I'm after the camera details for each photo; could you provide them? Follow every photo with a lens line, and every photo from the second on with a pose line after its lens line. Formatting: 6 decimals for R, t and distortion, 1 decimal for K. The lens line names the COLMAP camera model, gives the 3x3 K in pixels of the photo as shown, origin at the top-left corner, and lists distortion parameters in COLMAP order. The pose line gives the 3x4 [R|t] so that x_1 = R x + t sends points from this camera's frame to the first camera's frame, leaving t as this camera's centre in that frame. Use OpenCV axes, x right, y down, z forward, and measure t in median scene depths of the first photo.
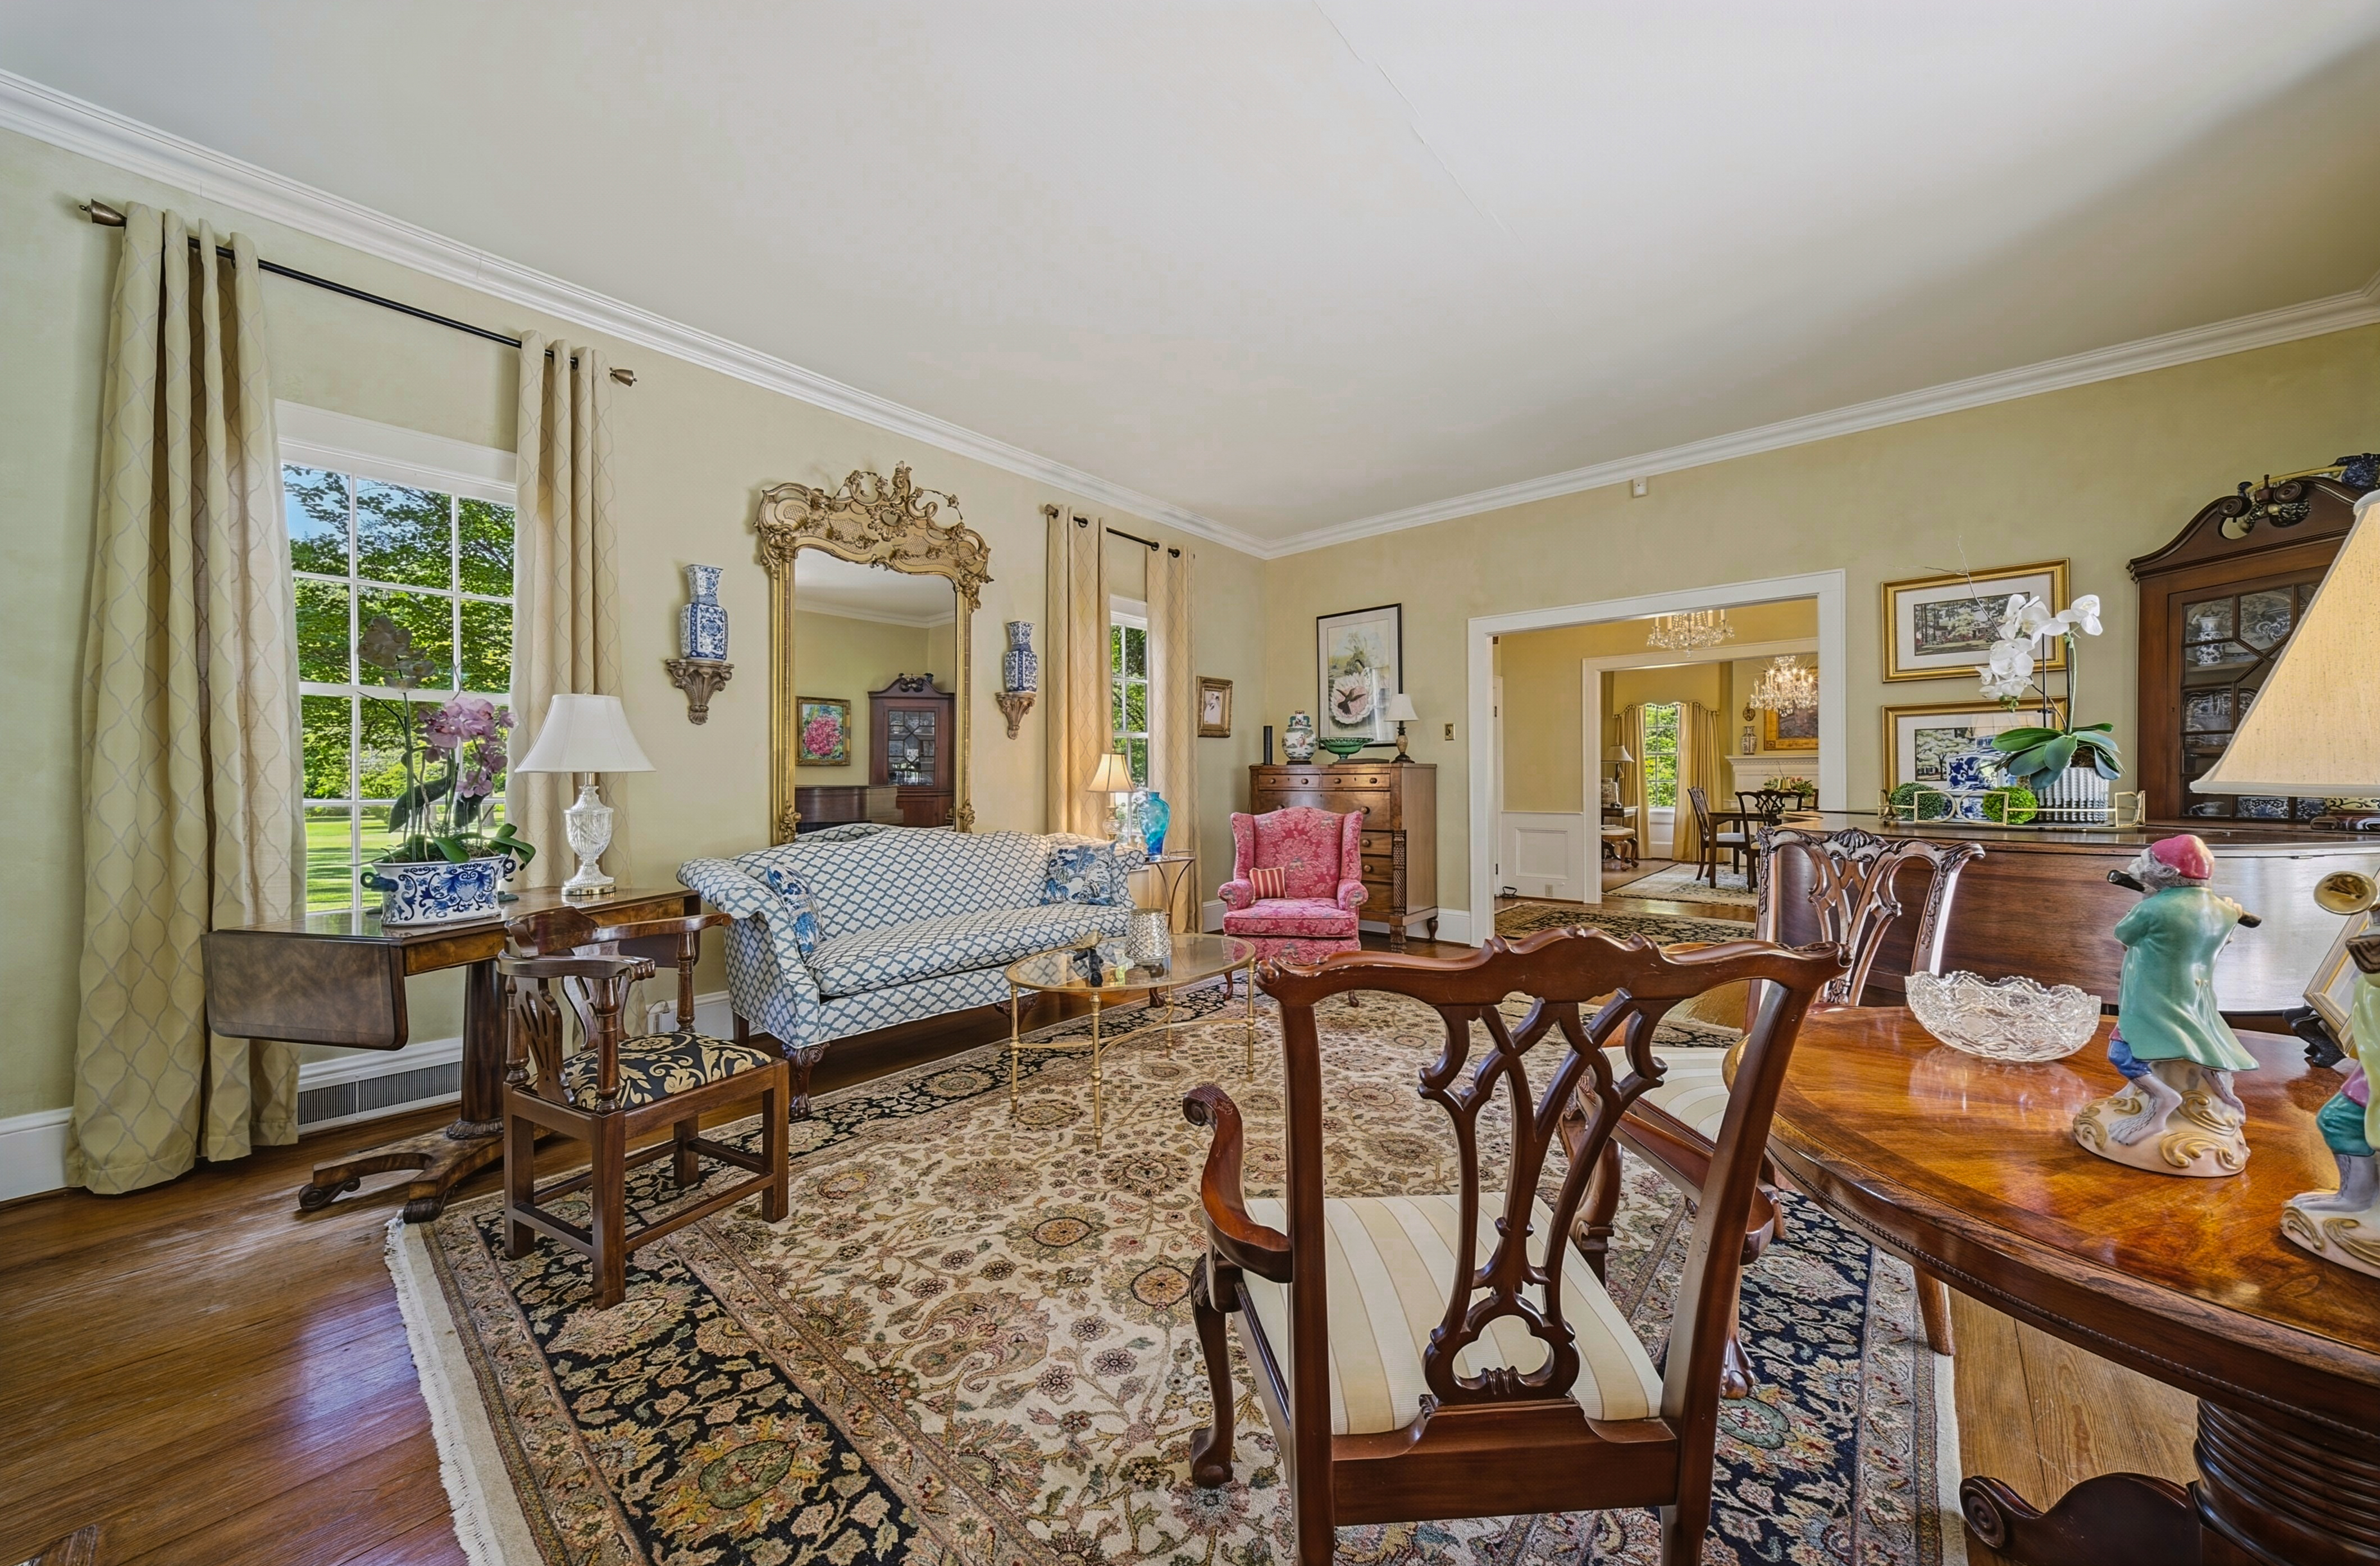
lens RADIAL K [[830.1, 0, 1193.0], [0, 830.1, 798.2], [0, 0, 1]] dist [0.000650, -0.000916]
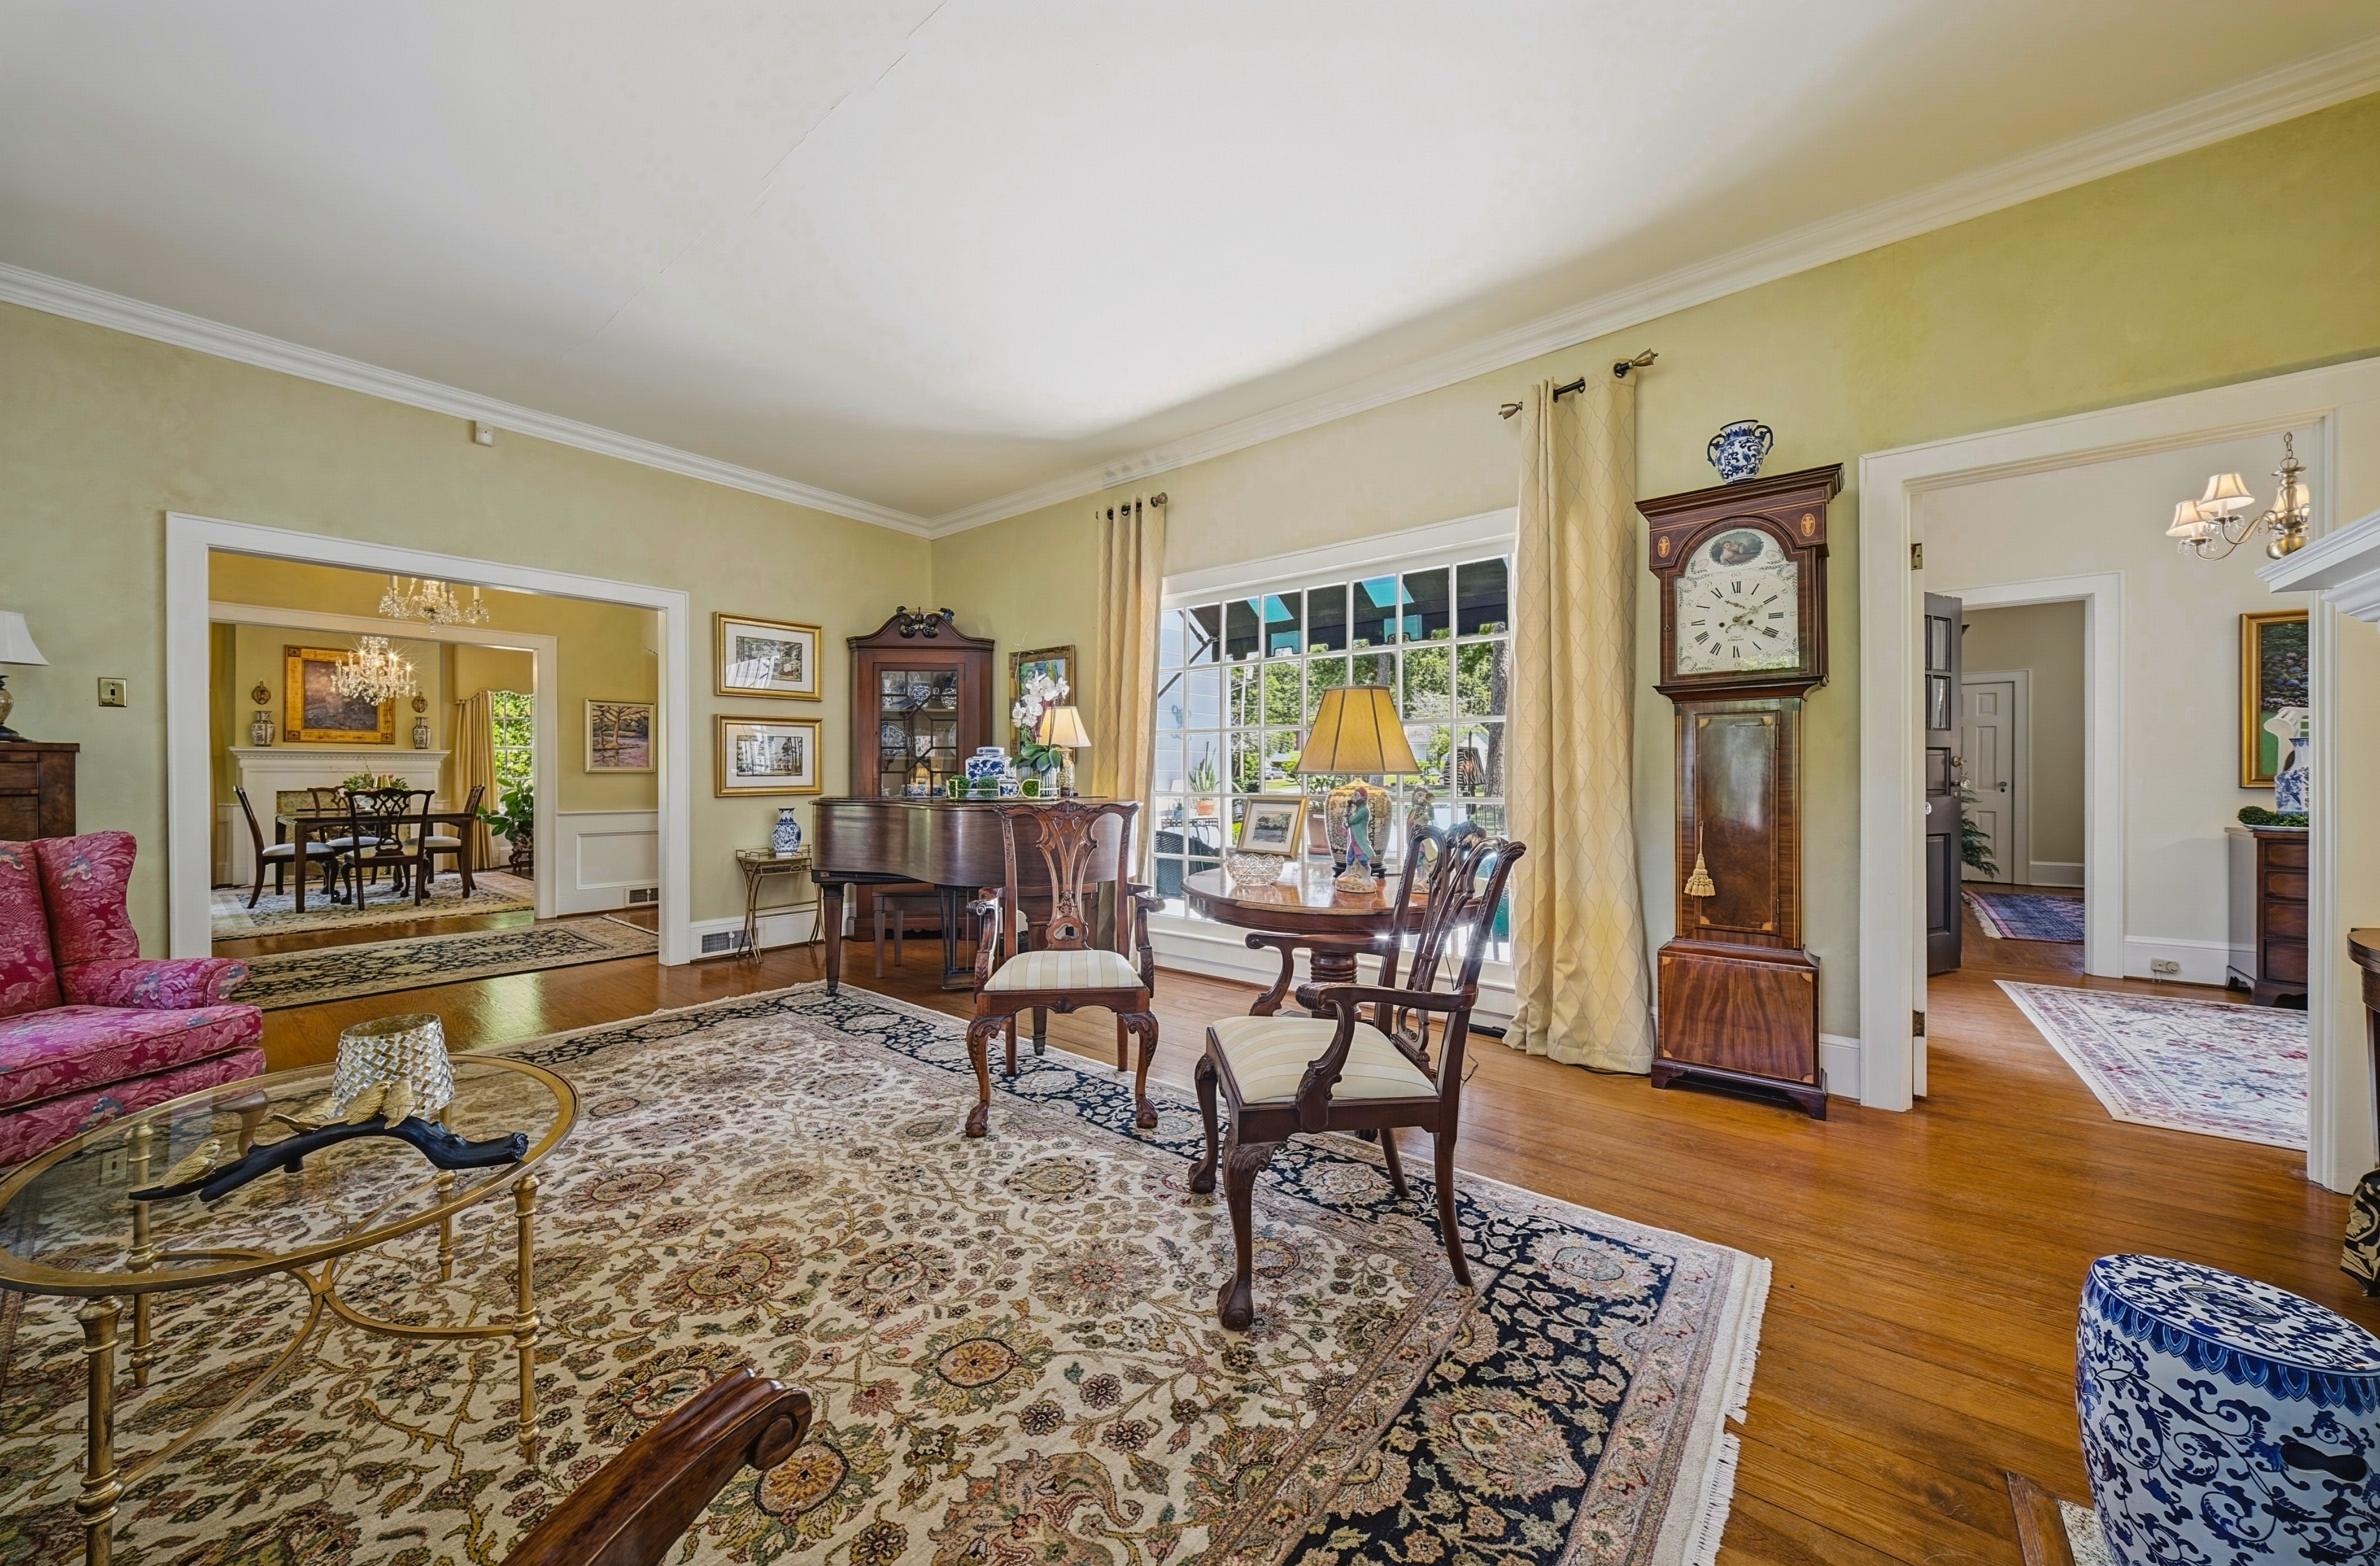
lens RADIAL K [[830.1, 0, 1193.2], [0, 830.1, 767.8], [0, 0, 1]] dist [0.000650, -0.000916]
pose [[-0.044635, 0.014483, 0.998898, -0.946725], [0.024628, 0.999607, -0.013393, 0.002092], [-0.998700, 0.024004, -0.044975, 0.847063]]
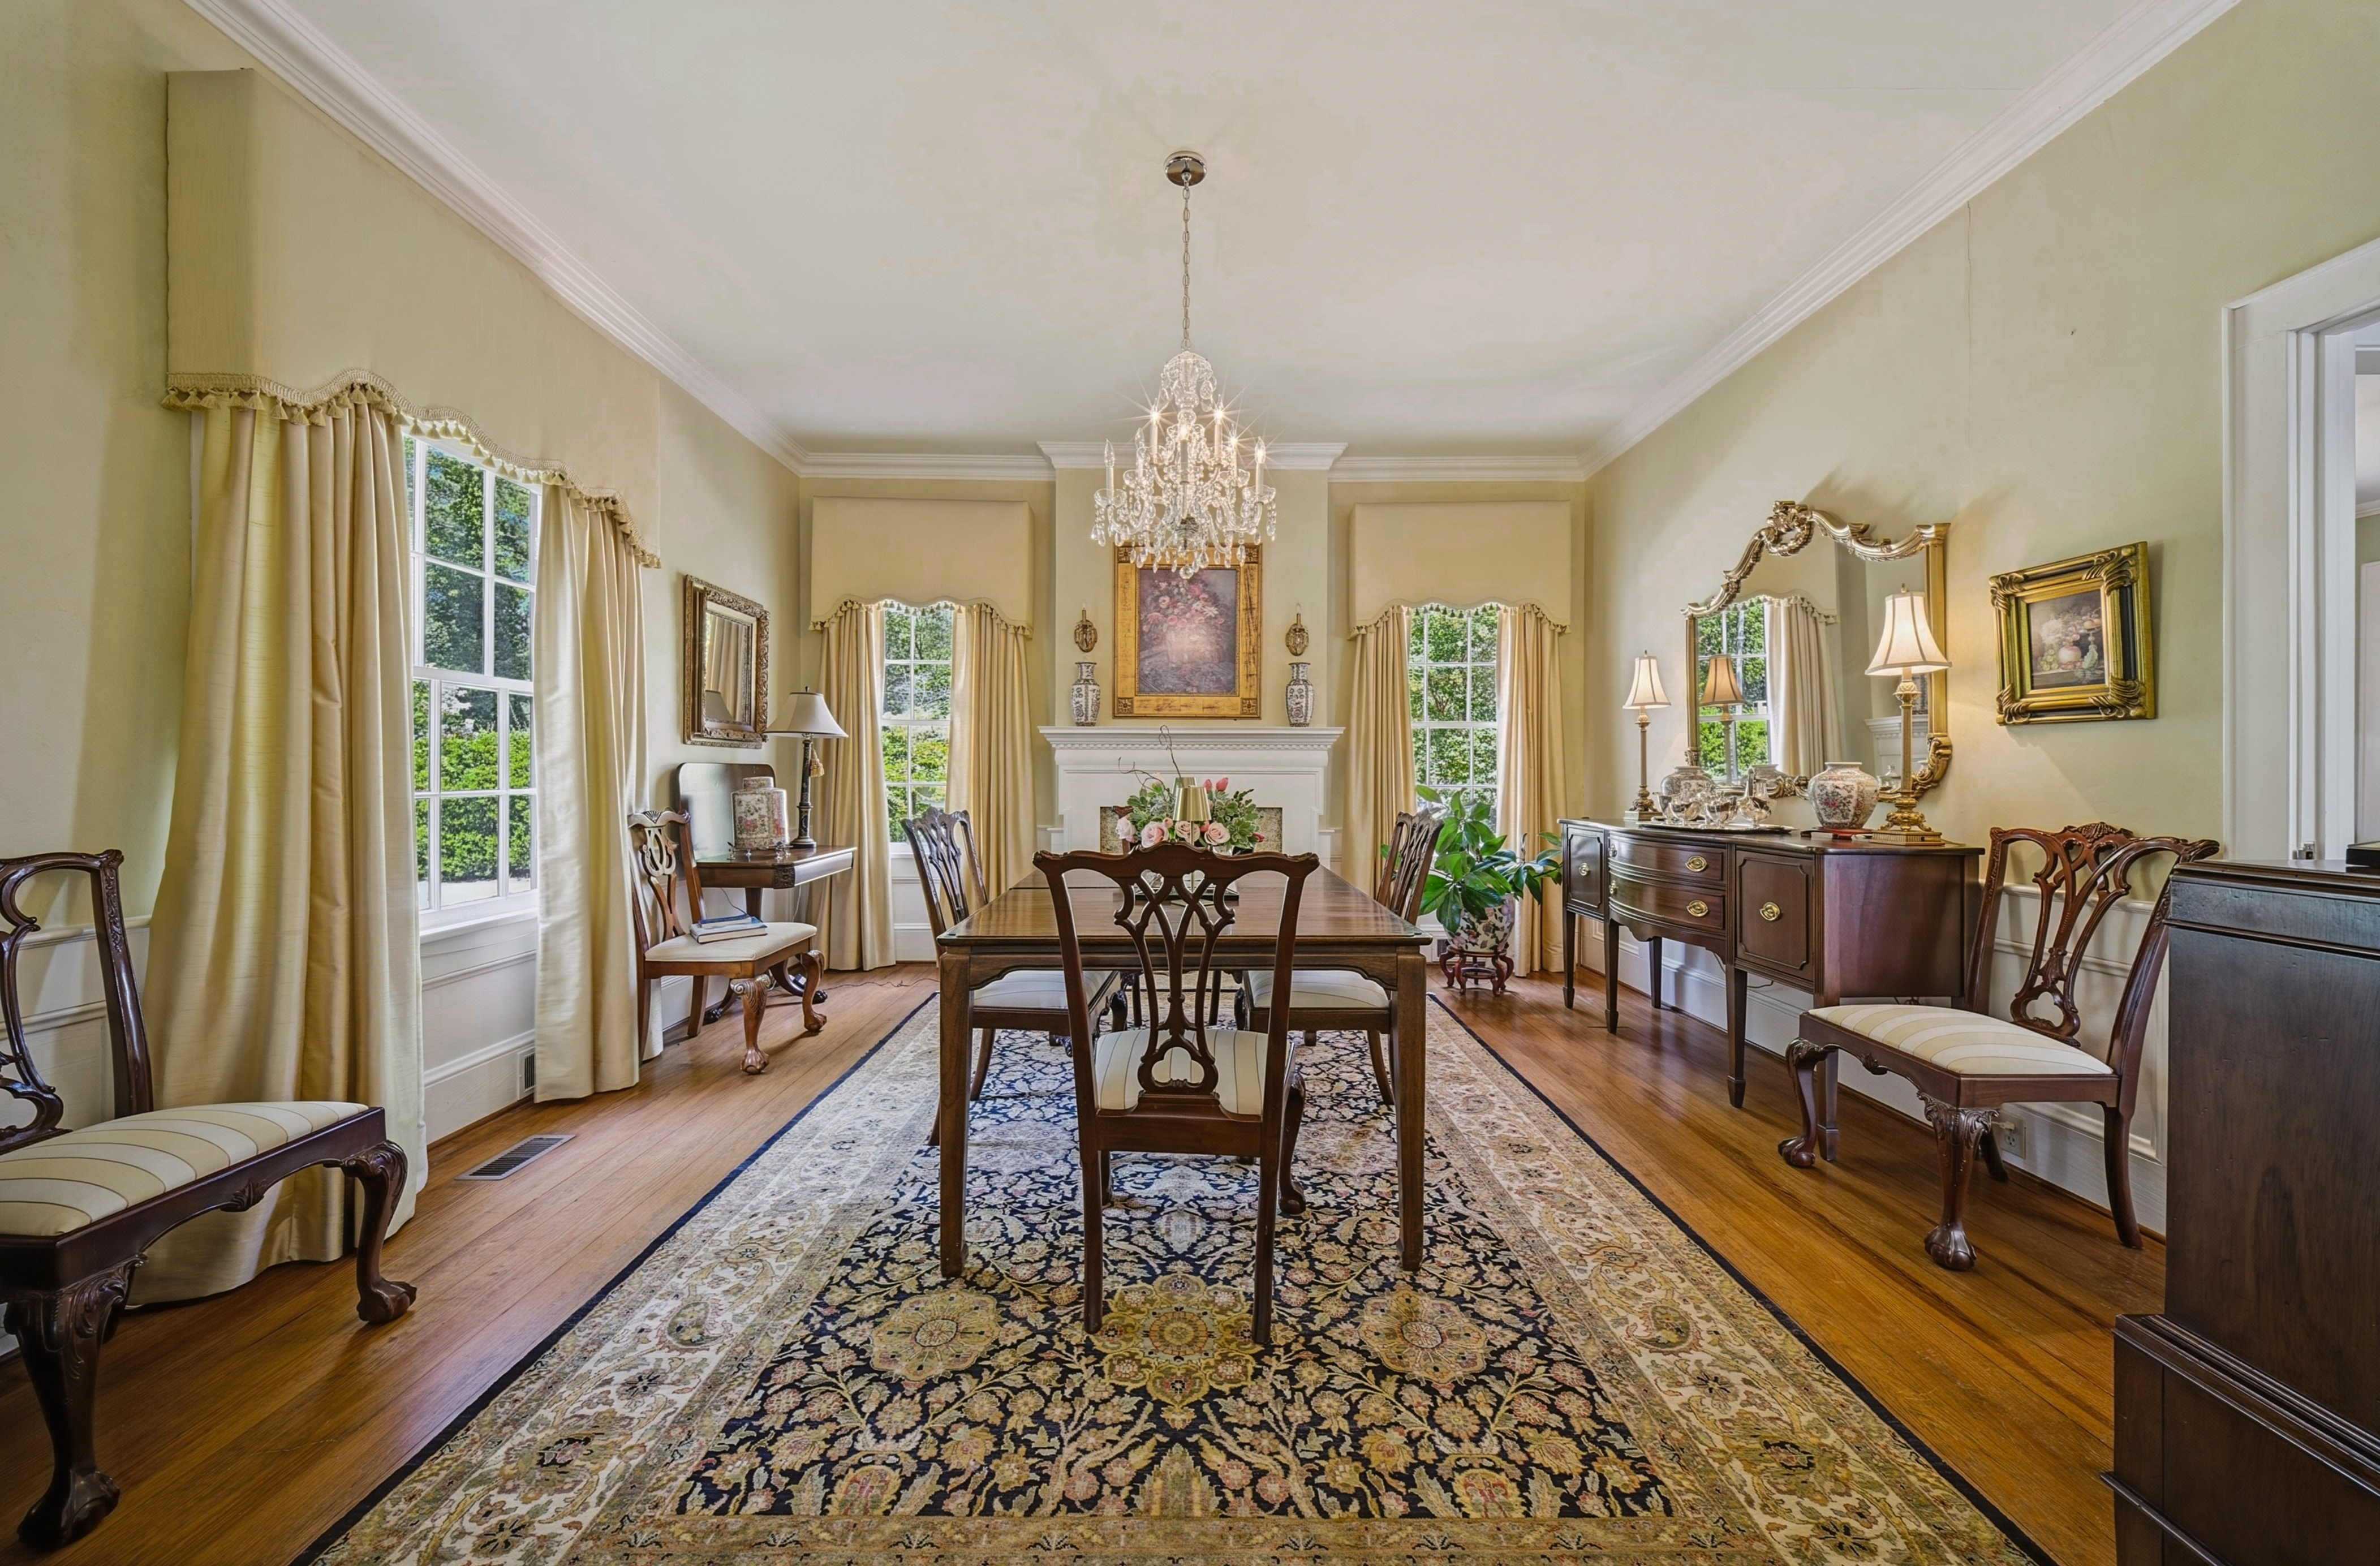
lens RADIAL K [[830.1, 0, 1184.2], [0, 830.1, 776.0], [0, 0, 1]] dist [0.000650, -0.000916]
pose [[0.756511, 0.013060, 0.653851, 2.447677], [0.001786, 0.999756, -0.022037, -0.097103], [-0.653979, 0.017839, 0.756302, 3.674934]]
